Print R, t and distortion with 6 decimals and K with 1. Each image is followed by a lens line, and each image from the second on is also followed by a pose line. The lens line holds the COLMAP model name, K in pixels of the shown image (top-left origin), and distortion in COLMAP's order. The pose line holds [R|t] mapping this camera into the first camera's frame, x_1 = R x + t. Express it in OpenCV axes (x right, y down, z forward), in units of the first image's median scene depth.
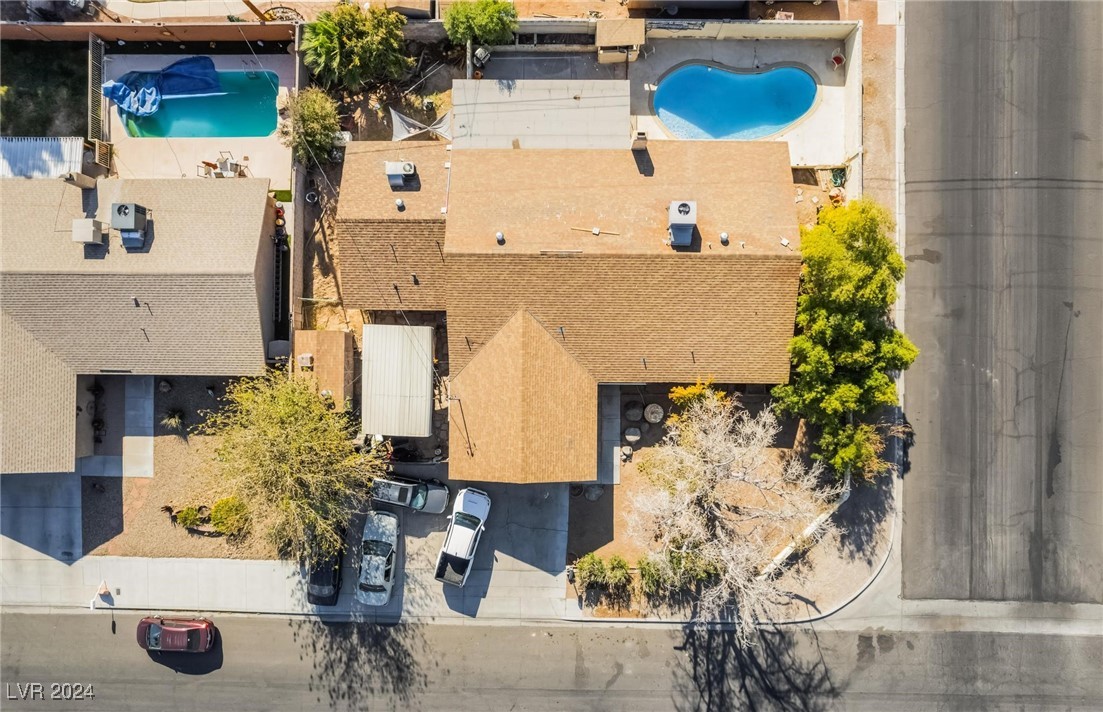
lens RADIAL K [[716.9, 0, 548.6], [0, 716.9, 362.5], [0, 0, 1]] dist [-0.079095, 0.071462]
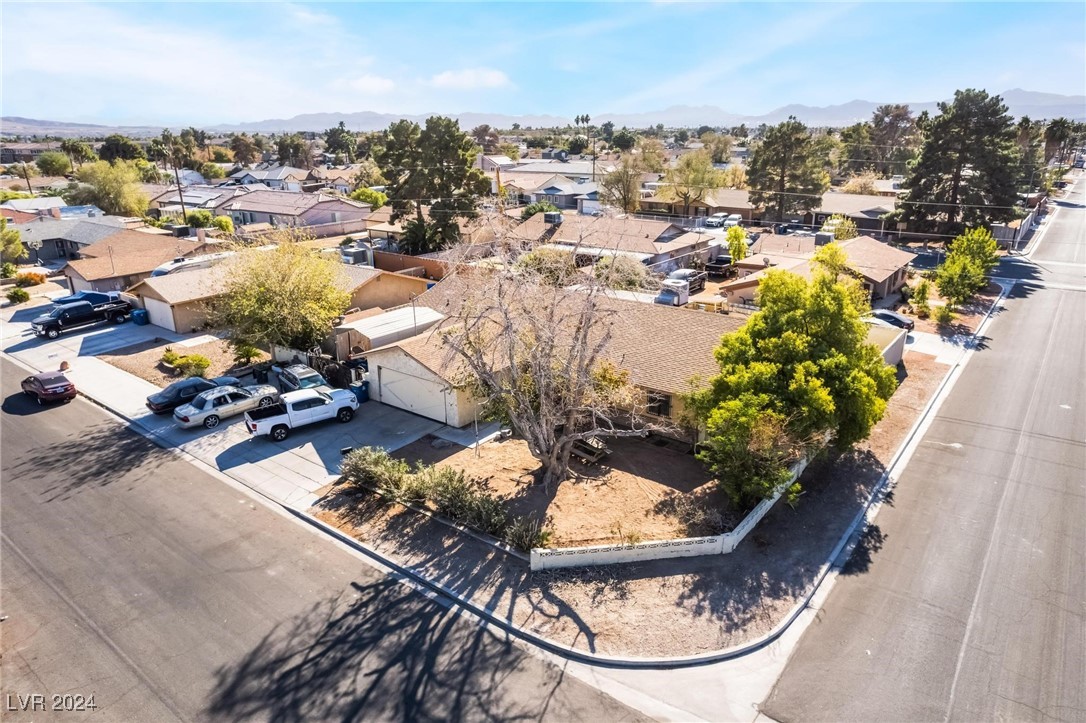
lens RADIAL K [[700.0, 0, 540.5], [0, 700.0, 362.3], [0, 0, 1]] dist [-0.088182, 0.081249]
pose [[0.796444, 0.198175, -0.571317, 0.597297], [-0.604640, 0.275548, -0.747317, 0.692437], [0.009325, 0.940638, 0.339284, 0.642404]]
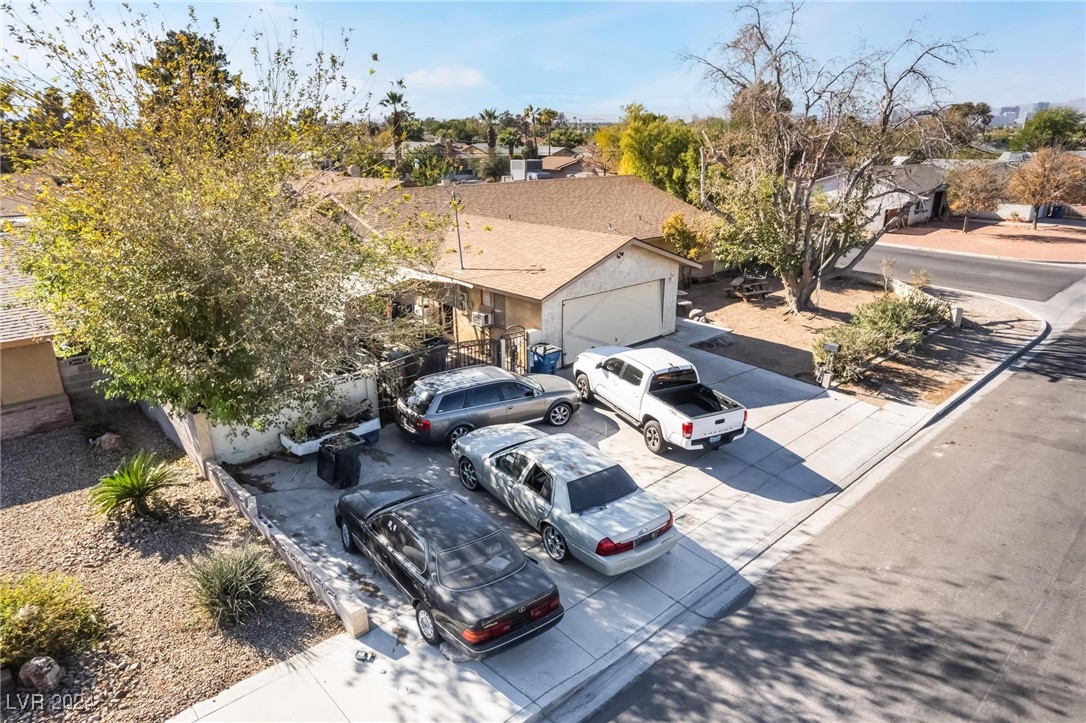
lens RADIAL K [[700.0, 0, 540.5], [0, 700.0, 362.3], [0, 0, 1]] dist [-0.088182, 0.081249]
pose [[0.721054, -0.203729, 0.662250, -0.459715], [0.692548, 0.241416, -0.679776, 0.490568], [-0.021387, 0.948796, 0.315166, 0.834536]]
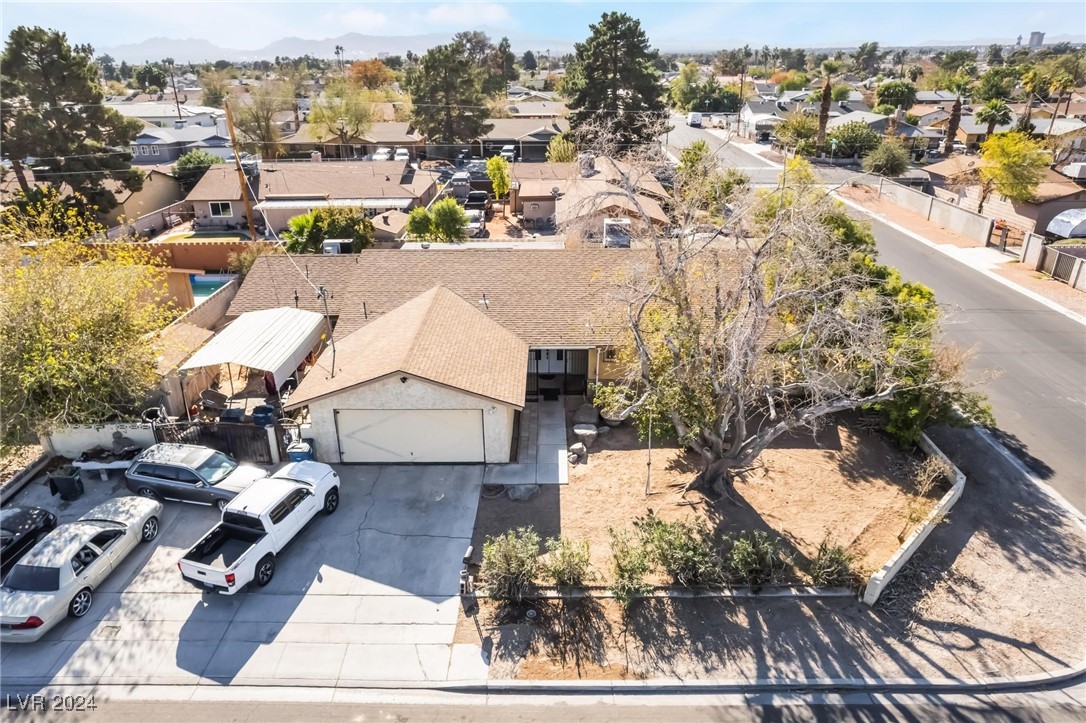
lens RADIAL K [[713.2, 0, 540.9], [0, 713.2, 361.3], [0, 0, 1]] dist [-0.077768, 0.064777]
pose [[0.999977, 0.006753, 0.000130, 0.076847], [-0.002654, 0.410494, -0.911859, 0.658503], [-0.006211, 0.911838, 0.410503, 0.676081]]
